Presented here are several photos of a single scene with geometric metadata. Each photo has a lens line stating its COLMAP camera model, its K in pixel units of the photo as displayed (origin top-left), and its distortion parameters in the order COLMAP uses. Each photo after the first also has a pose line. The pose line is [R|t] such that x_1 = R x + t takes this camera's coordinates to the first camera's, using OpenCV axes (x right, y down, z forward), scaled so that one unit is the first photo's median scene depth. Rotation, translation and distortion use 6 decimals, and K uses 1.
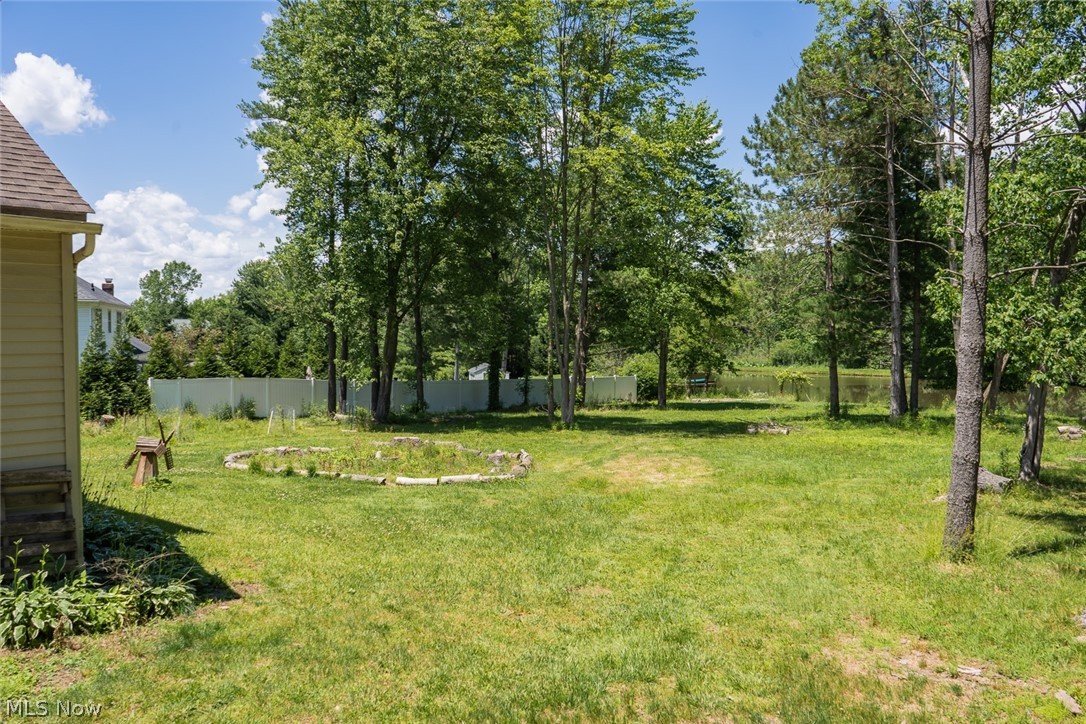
lens RADIAL K [[871.8, 0, 542.6], [0, 871.8, 359.3], [0, 0, 1]] dist [-0.042704, -0.000278]
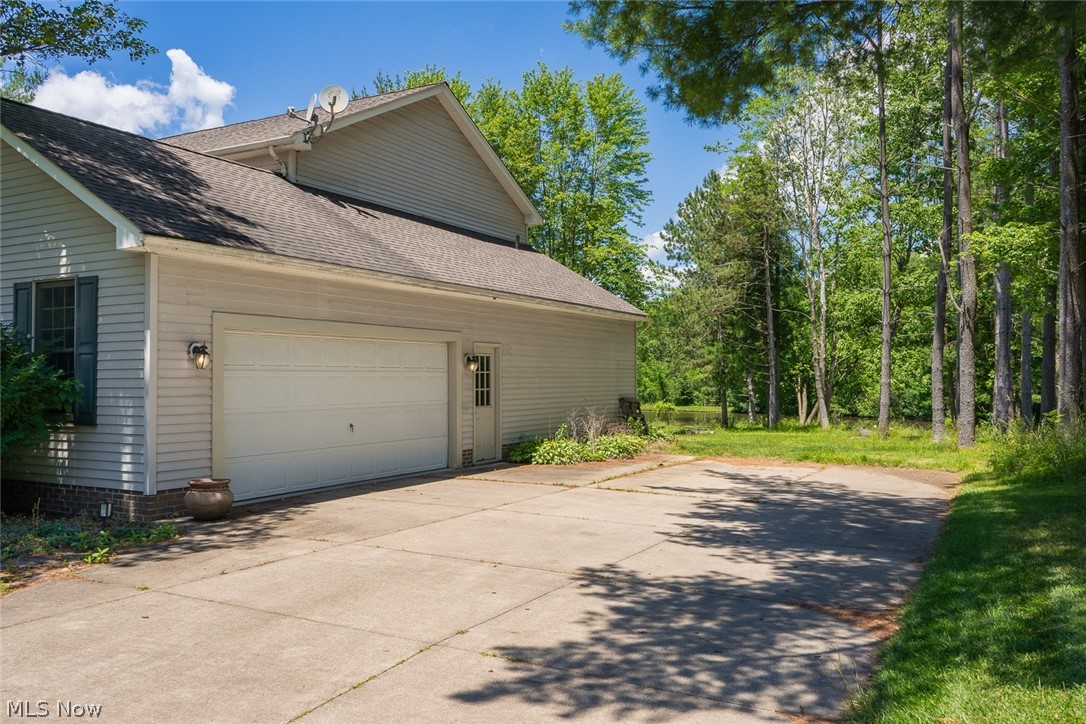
lens RADIAL K [[871.8, 0, 542.8], [0, 871.8, 362.3], [0, 0, 1]] dist [-0.042704, -0.000278]
pose [[0.974150, 0.006788, 0.225800, -0.280594], [0.004463, 0.998775, -0.049280, 0.026328], [-0.225858, 0.049014, 0.972926, -0.337958]]
